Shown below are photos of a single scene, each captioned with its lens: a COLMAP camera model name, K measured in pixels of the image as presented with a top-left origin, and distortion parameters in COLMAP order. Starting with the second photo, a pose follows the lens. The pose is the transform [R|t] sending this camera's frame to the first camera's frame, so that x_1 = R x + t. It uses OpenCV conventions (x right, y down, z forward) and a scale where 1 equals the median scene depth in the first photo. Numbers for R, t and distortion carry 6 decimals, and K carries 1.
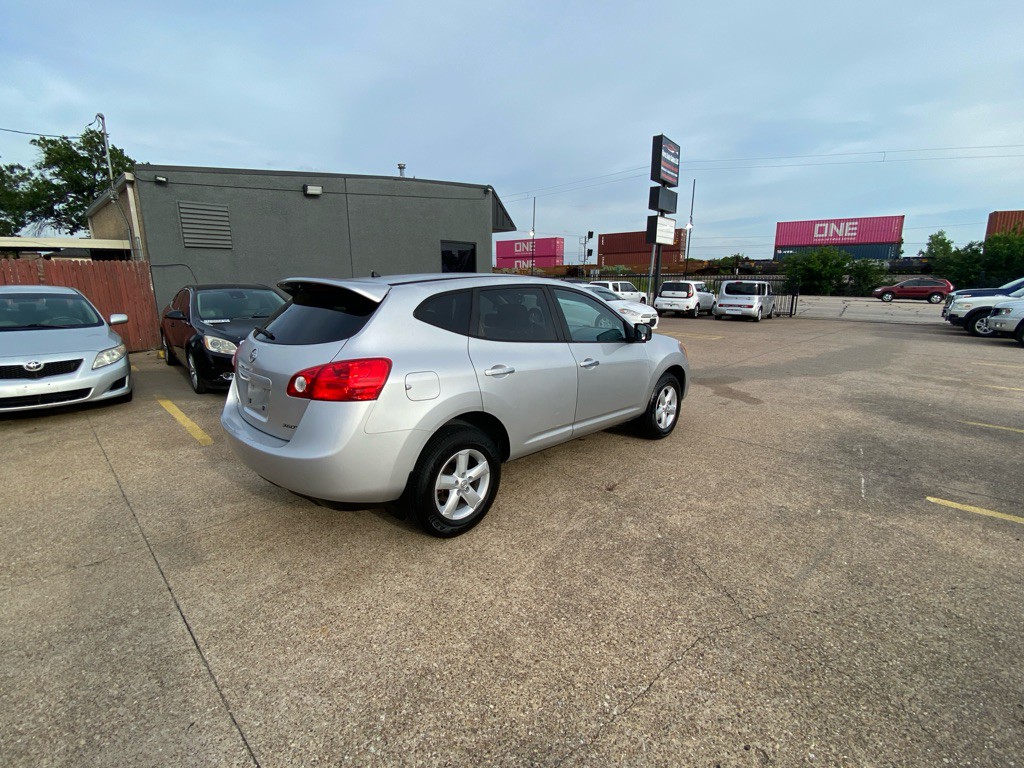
lens RADIAL K [[471.9, 0, 507.7], [0, 471.9, 386.6], [0, 0, 1]] dist [0.013288, -0.018060]
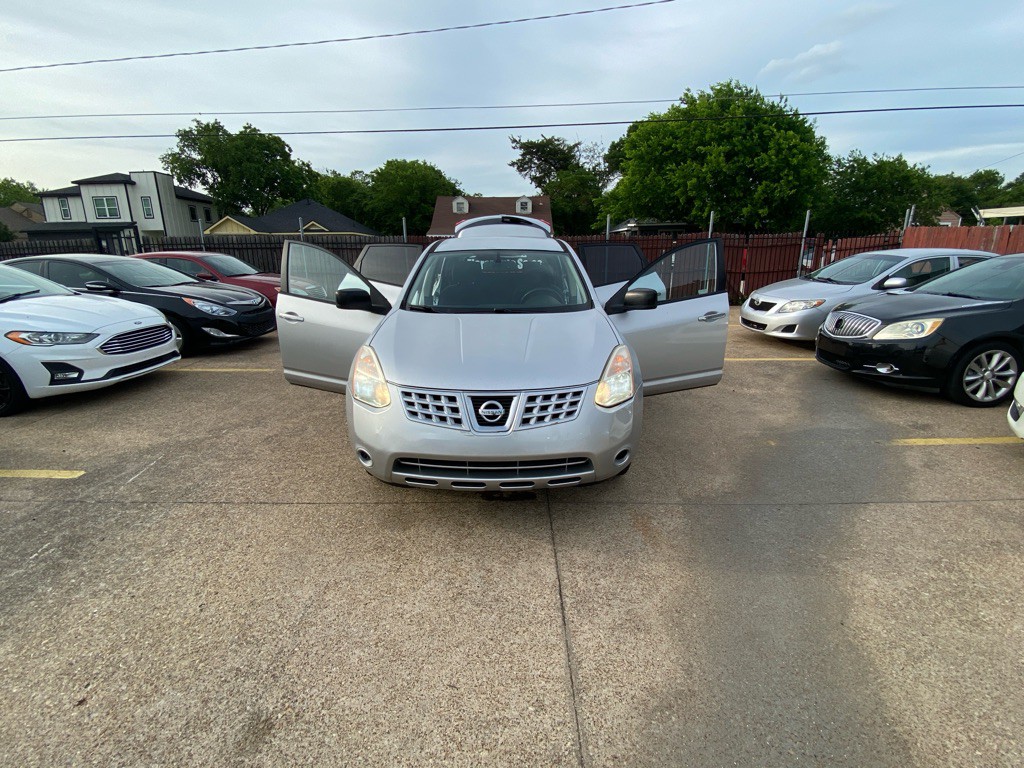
lens RADIAL K [[471.9, 0, 506.2], [0, 471.9, 382.4], [0, 0, 1]] dist [0.013288, -0.018060]
pose [[-0.715894, 0.186078, -0.672957, 0.525727], [-0.152275, 0.899021, 0.410577, -0.260282], [0.681402, 0.396404, -0.615269, 1.234602]]
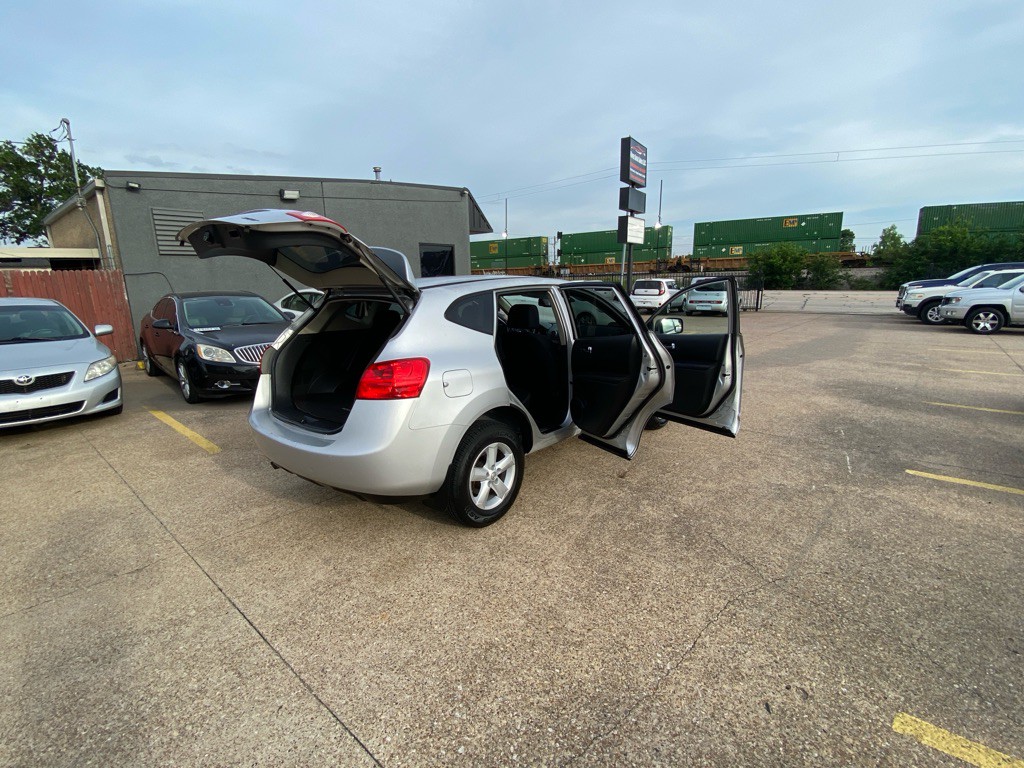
lens RADIAL K [[471.9, 0, 509.7], [0, 471.9, 387.8], [0, 0, 1]] dist [0.013288, -0.018060]
pose [[0.997444, -0.035104, 0.062231, -0.057096], [0.035100, 0.999383, 0.001166, 0.005142], [-0.062234, 0.001022, 0.998061, -0.026098]]
